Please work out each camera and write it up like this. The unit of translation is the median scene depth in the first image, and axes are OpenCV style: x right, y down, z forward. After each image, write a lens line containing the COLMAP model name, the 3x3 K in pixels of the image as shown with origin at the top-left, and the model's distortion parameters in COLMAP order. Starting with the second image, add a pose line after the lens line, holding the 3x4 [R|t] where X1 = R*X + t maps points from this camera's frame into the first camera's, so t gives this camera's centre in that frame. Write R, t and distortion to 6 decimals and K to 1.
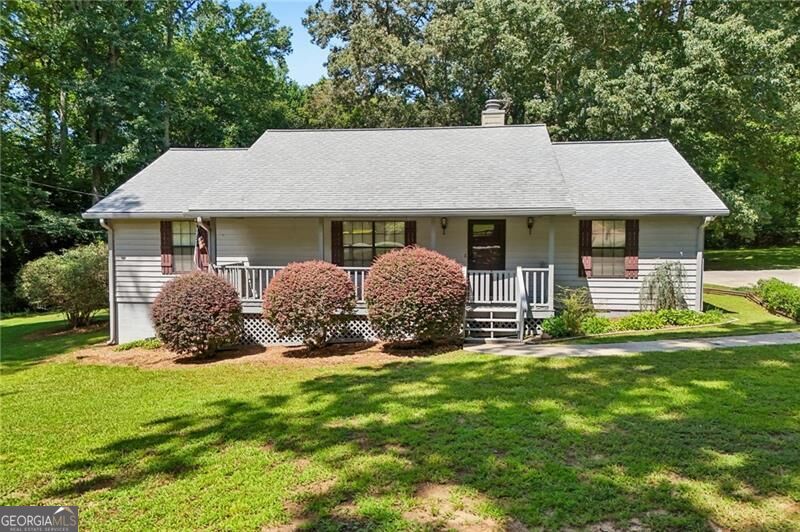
lens RADIAL K [[604.8, 0, 396.6], [0, 604.8, 269.0], [0, 0, 1]] dist [0.037810, -0.012887]
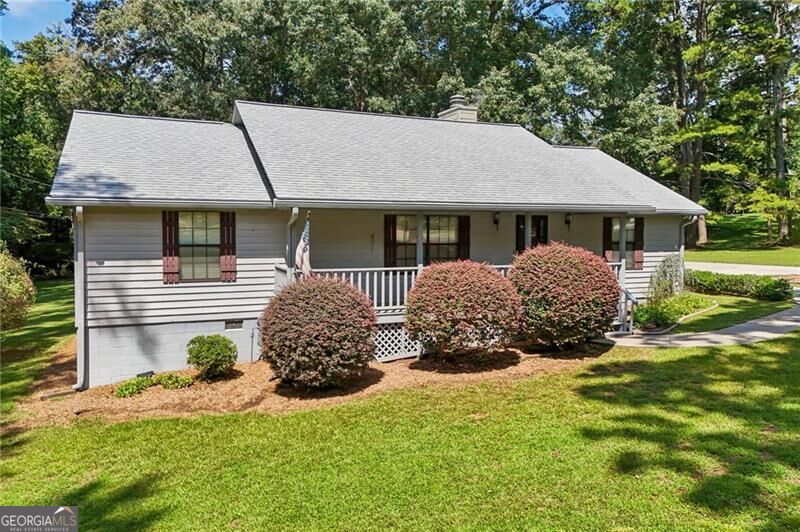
lens RADIAL K [[604.8, 0, 400.5], [0, 604.8, 259.7], [0, 0, 1]] dist [0.037810, -0.012887]
pose [[0.865562, -0.021716, 0.500330, -0.506681], [0.026576, 0.999643, -0.002588, -0.010886], [-0.500096, 0.015536, 0.865831, 0.226819]]
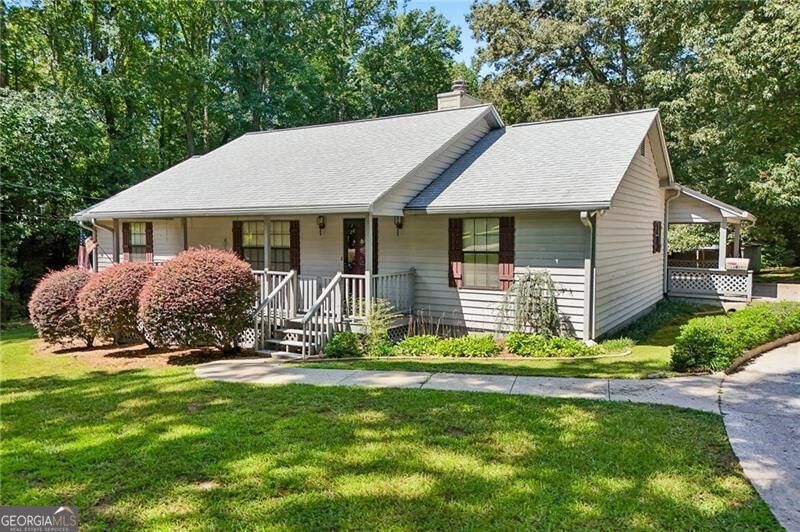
lens RADIAL K [[604.8, 0, 400.1], [0, 604.8, 267.2], [0, 0, 1]] dist [0.037810, -0.012887]
pose [[0.906847, 0.023227, -0.420820, 0.540247], [-0.024710, 0.999693, 0.001929, -0.012725], [0.420736, 0.008650, 0.907142, 0.211985]]
